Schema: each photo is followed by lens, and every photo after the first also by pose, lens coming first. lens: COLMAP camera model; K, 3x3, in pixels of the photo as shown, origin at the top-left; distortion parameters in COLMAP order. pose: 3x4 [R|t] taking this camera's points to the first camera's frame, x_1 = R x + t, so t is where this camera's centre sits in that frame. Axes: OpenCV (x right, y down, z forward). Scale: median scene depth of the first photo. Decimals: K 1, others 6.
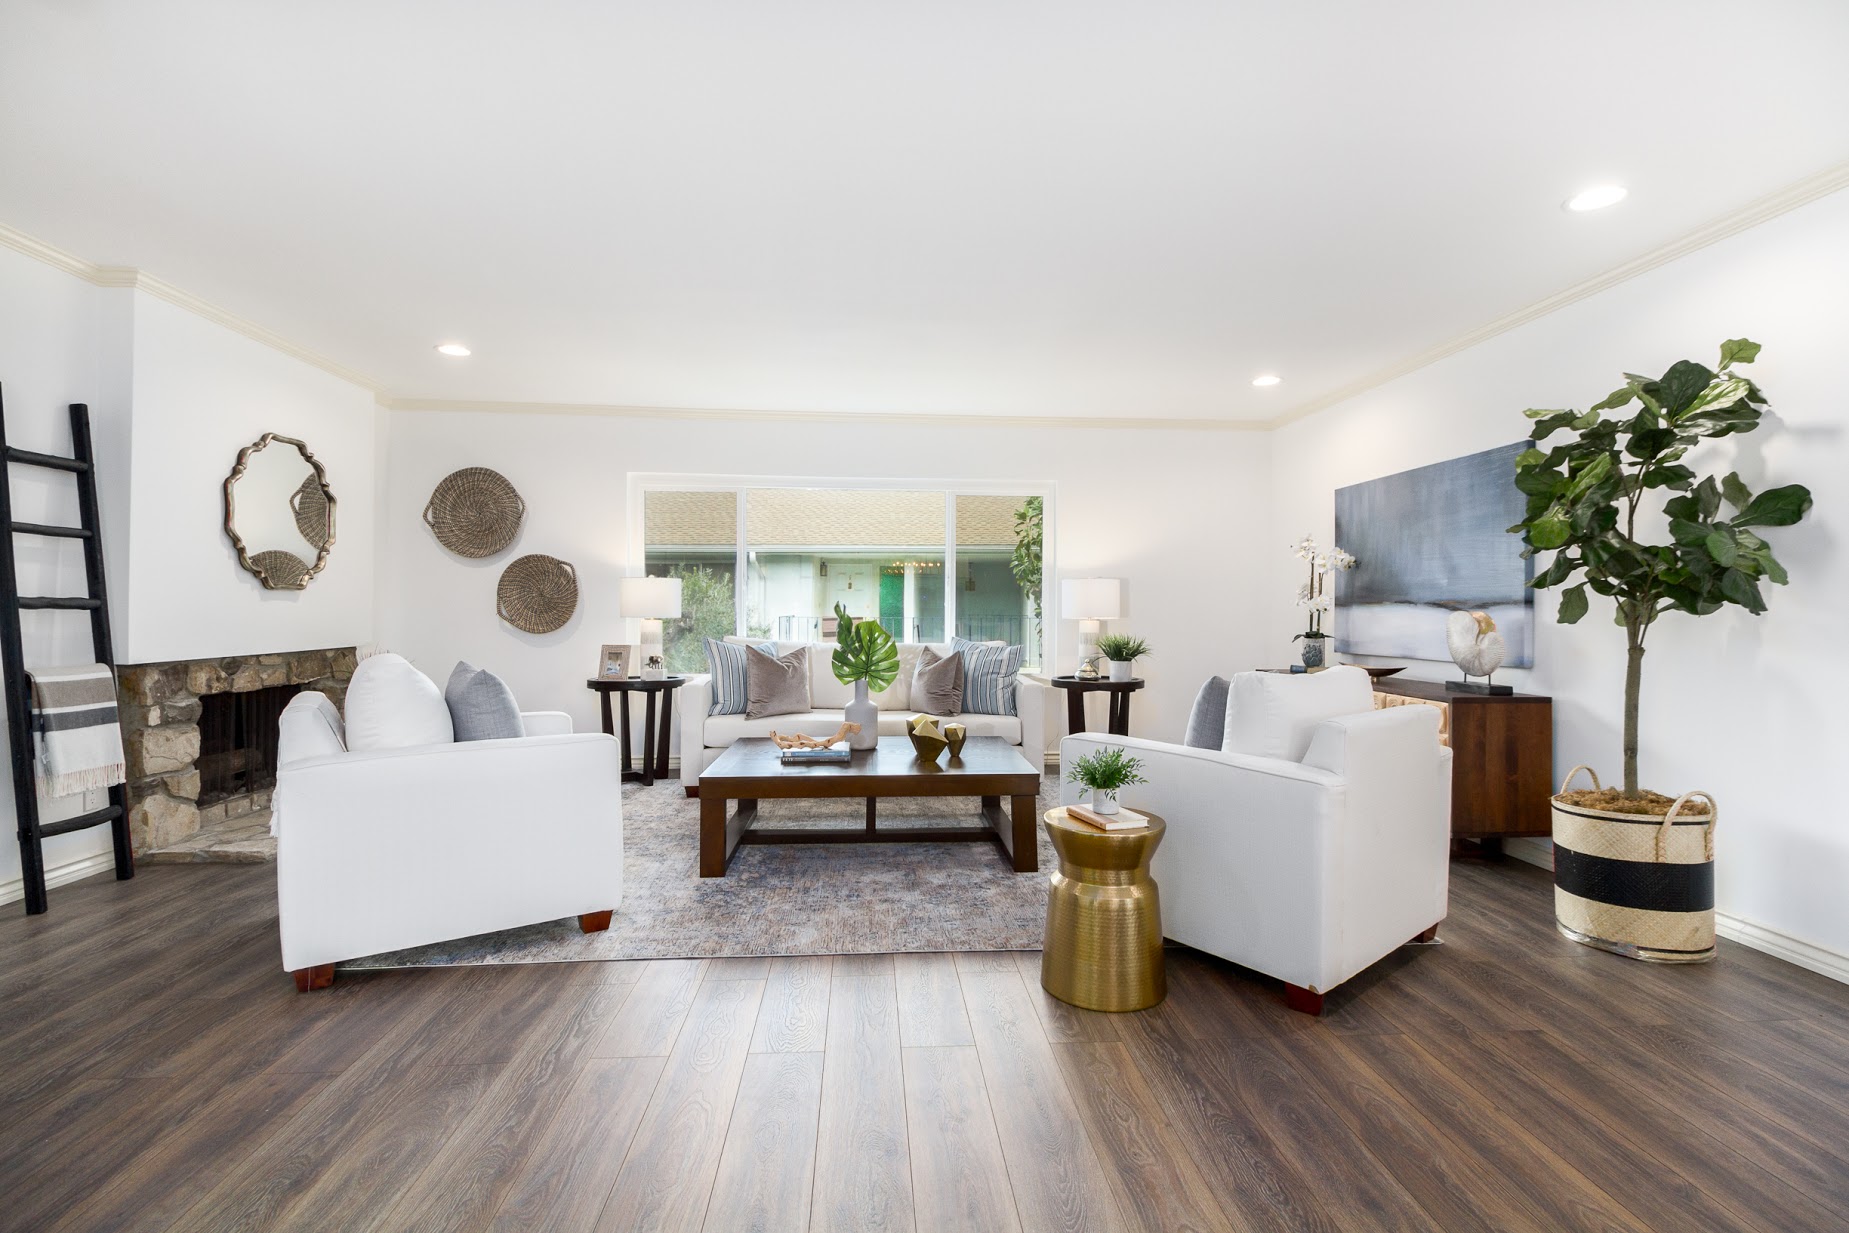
lens RADIAL K [[850.4, 0, 934.0], [0, 850.4, 613.5], [0, 0, 1]] dist [0.003819, -0.000500]
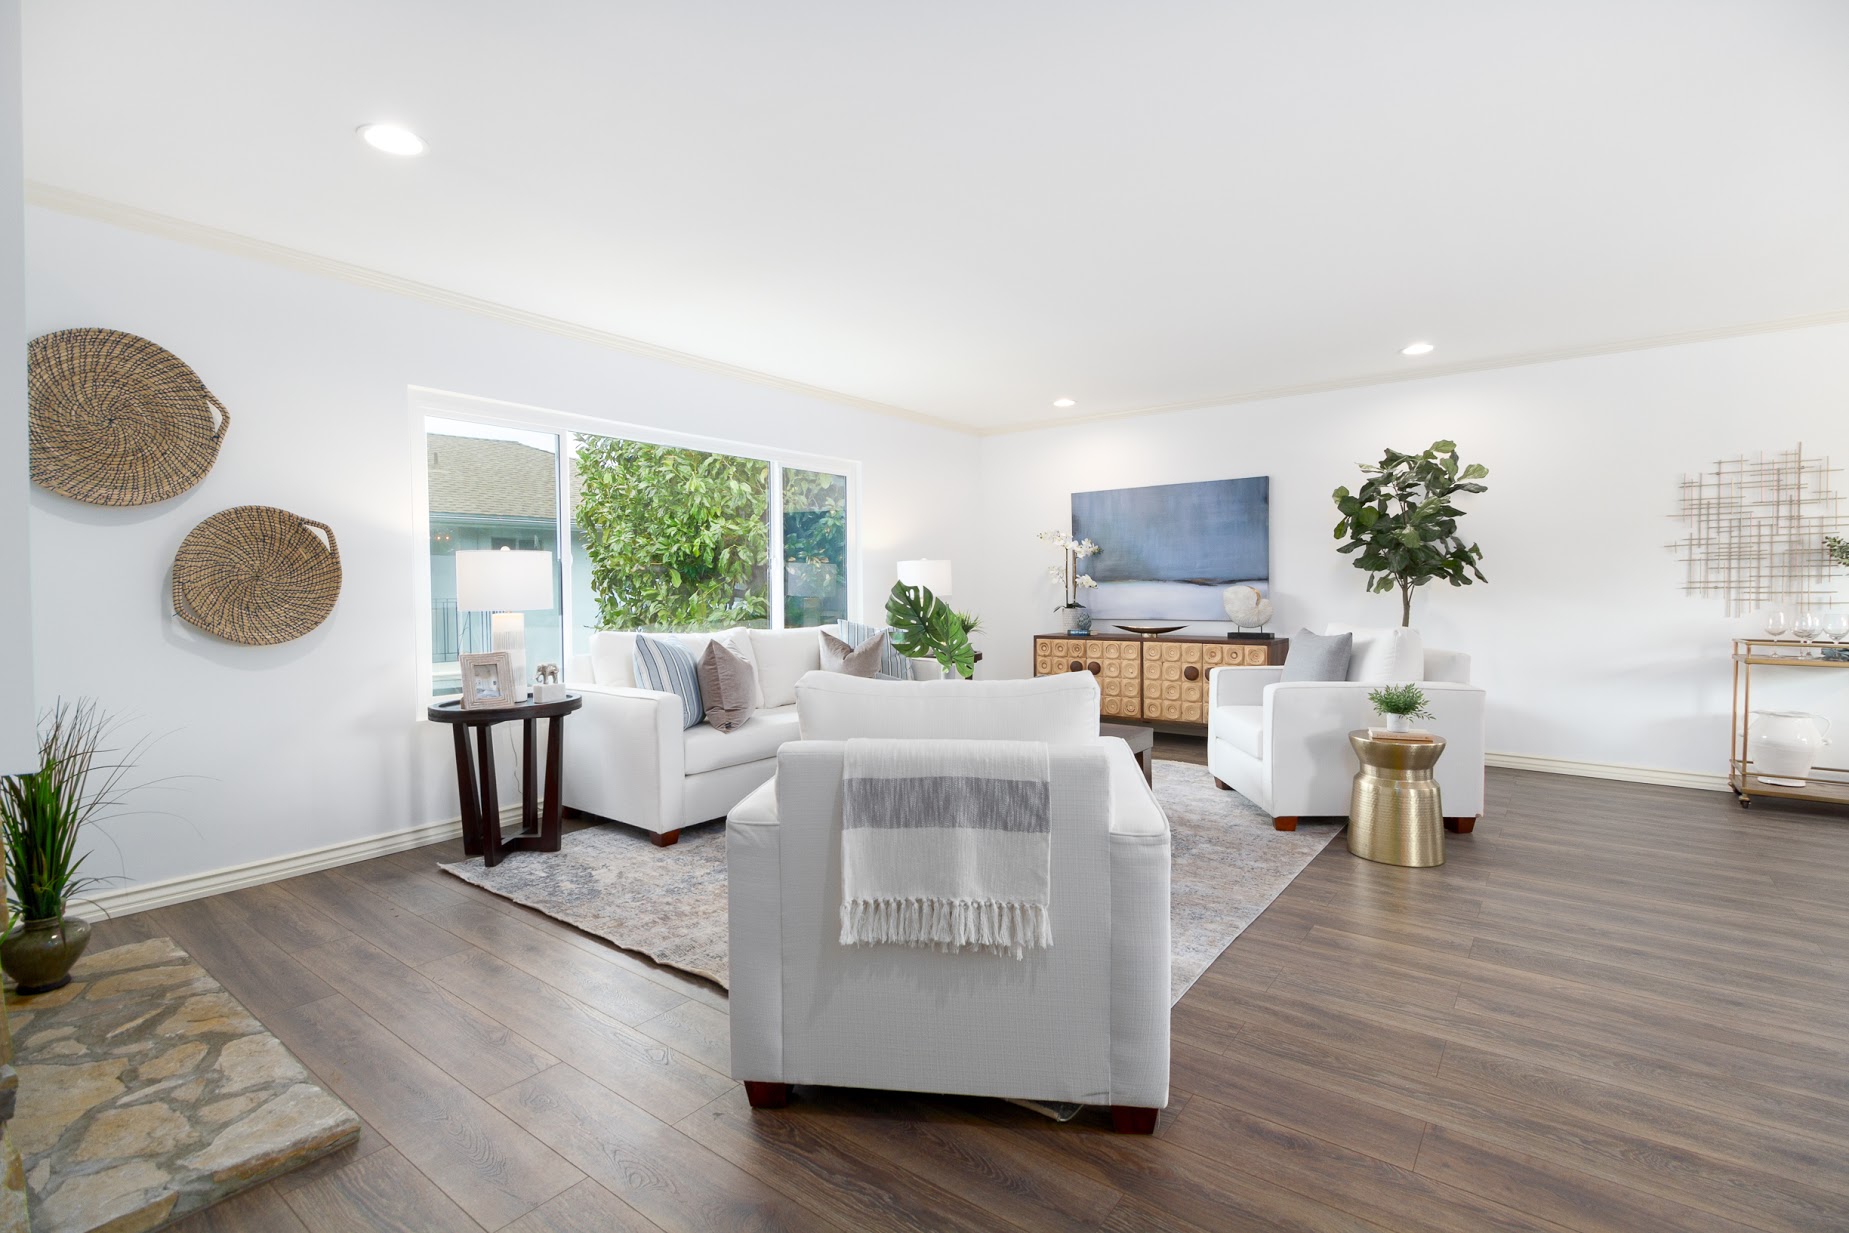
lens RADIAL K [[850.4, 0, 934.3], [0, 850.4, 603.7], [0, 0, 1]] dist [0.003819, -0.000500]
pose [[0.660581, -0.027303, 0.750258, -0.676656], [0.017929, 0.999627, 0.020593, -0.009169], [-0.750541, -0.000152, 0.660824, 0.323629]]
